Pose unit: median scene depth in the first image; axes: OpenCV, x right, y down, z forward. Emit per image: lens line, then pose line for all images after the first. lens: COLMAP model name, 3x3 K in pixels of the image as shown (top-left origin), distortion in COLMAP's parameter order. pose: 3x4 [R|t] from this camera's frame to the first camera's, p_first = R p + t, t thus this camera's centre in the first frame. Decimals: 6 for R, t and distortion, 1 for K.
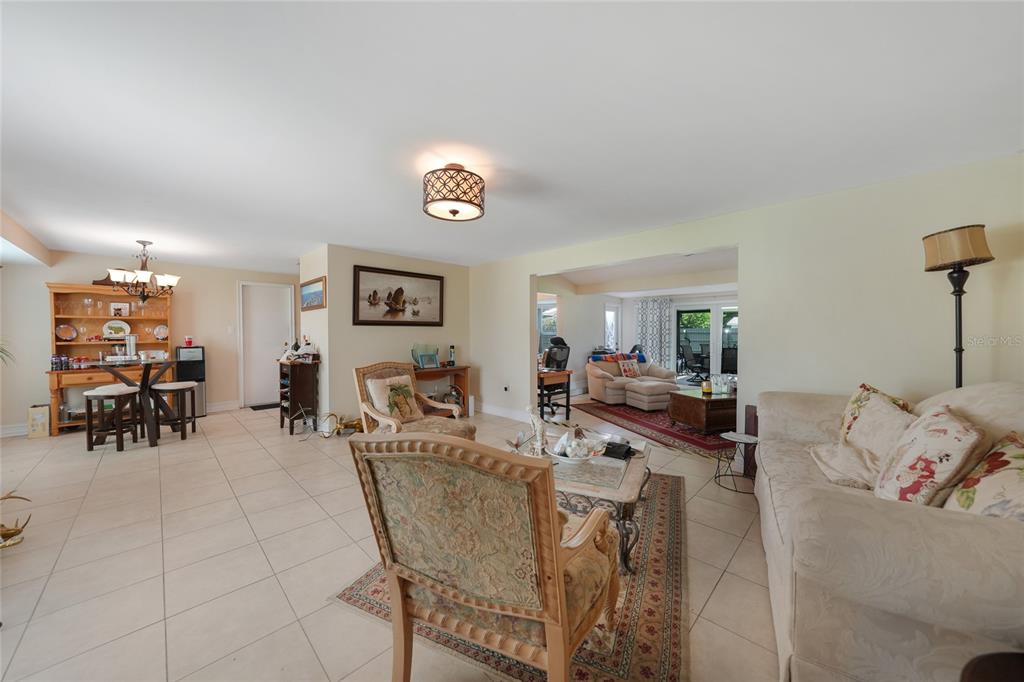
lens RADIAL K [[357.1, 0, 512.8], [0, 357.1, 340.7], [0, 0, 1]] dist [-0.000912, -0.000027]
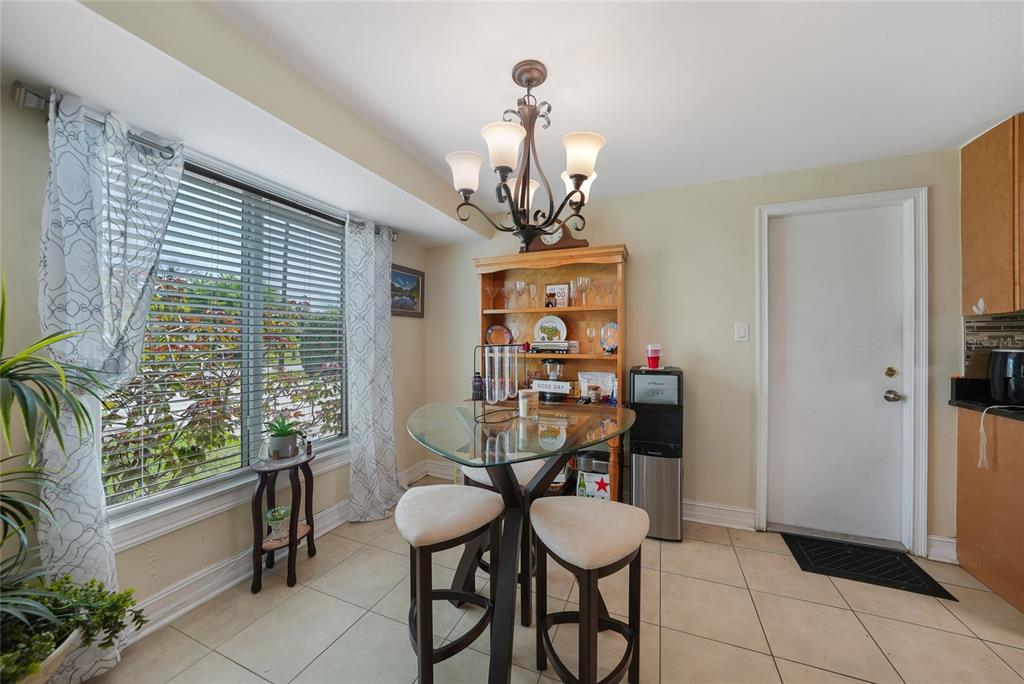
lens RADIAL K [[357.1, 0, 514.2], [0, 357.1, 336.9], [0, 0, 1]] dist [-0.000912, -0.000027]
pose [[0.372520, 0.011936, -0.927947, -0.605780], [-0.017084, 0.999836, 0.006003, -0.025435], [0.927867, 0.013617, 0.372663, 0.728361]]
